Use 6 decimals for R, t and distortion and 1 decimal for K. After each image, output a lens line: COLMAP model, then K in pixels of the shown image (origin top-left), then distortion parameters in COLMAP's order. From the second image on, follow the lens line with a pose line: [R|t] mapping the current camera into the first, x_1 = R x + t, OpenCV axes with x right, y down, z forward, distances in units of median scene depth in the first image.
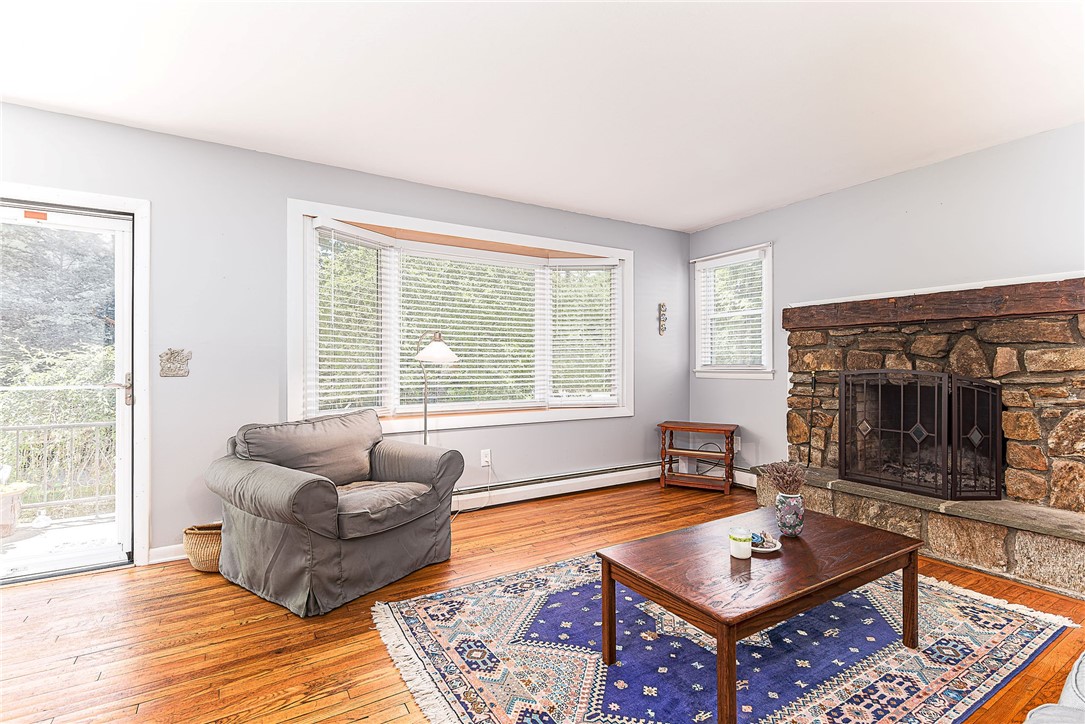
lens RADIAL K [[502.4, 0, 540.0], [0, 502.4, 360.5], [0, 0, 1]] dist [0.001151, -0.000279]
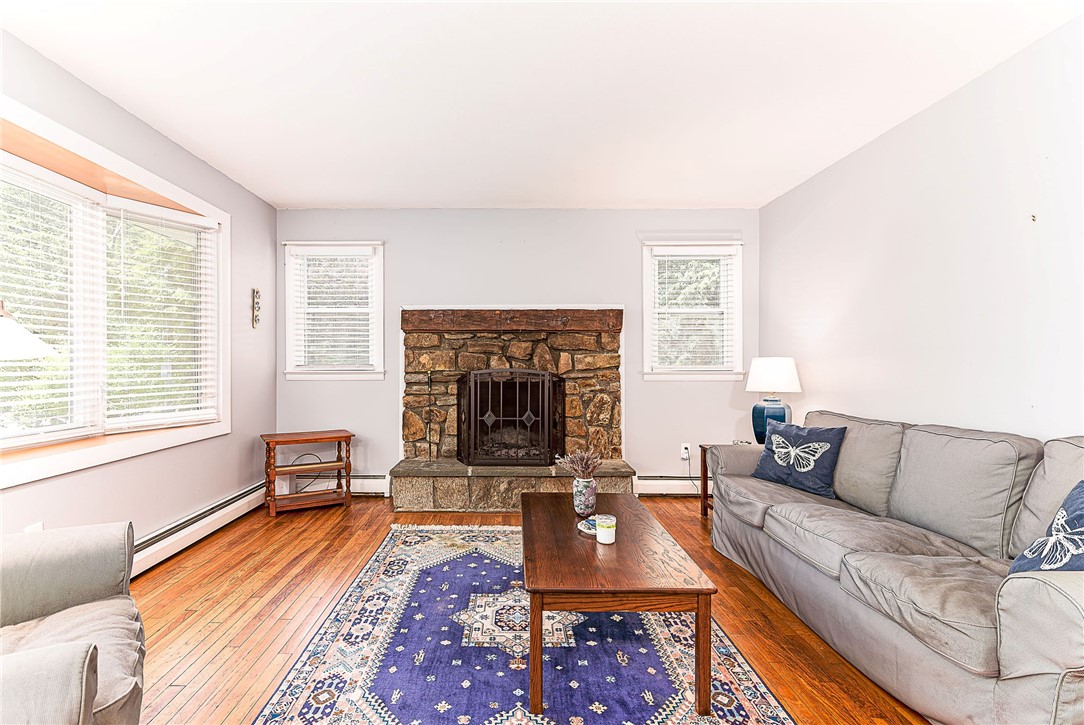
lens RADIAL K [[519.3, 0, 505.3], [0, 519.3, 363.8], [0, 0, 1]] dist [0.000492, -0.000650]
pose [[0.523174, 0.000479, 0.852225, -0.343554], [-0.006019, 0.999977, 0.003133, 0.001556], [-0.852204, -0.006769, 0.523165, 0.308271]]
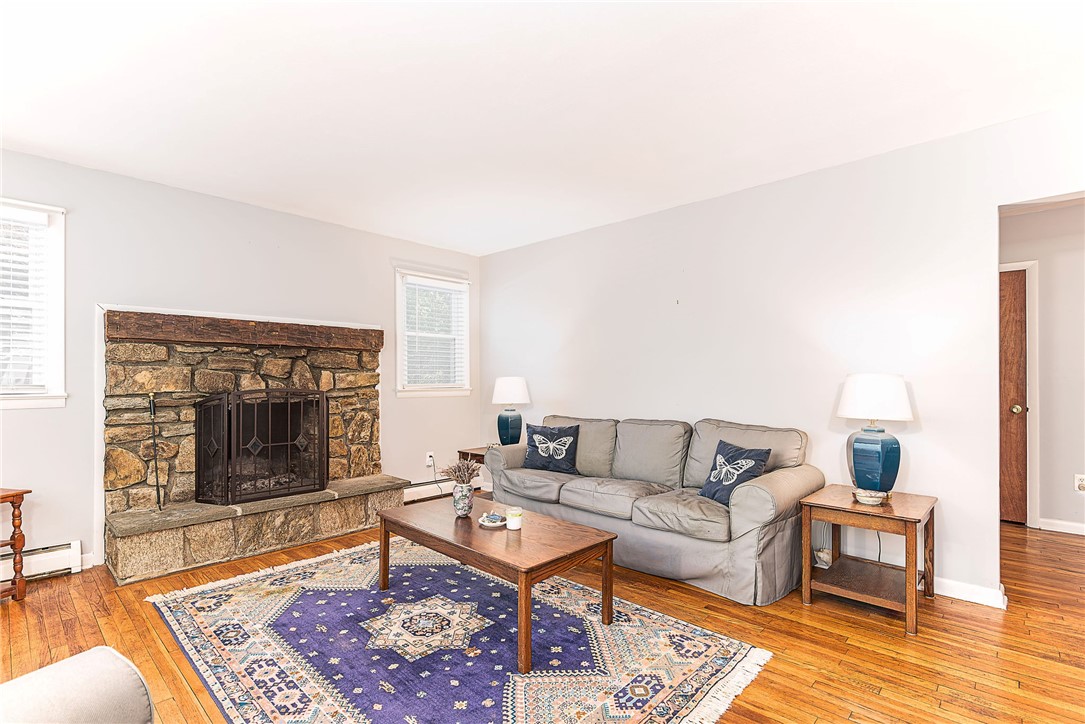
lens RADIAL K [[509.2, 0, 544.5], [0, 509.2, 377.1], [0, 0, 1]] dist [0.001703, -0.000073]
pose [[-0.269569, 0.007111, 0.962955, -0.472787], [-0.002876, 0.999962, -0.008189, 0.000195], [-0.962977, -0.004977, -0.269538, 0.660109]]
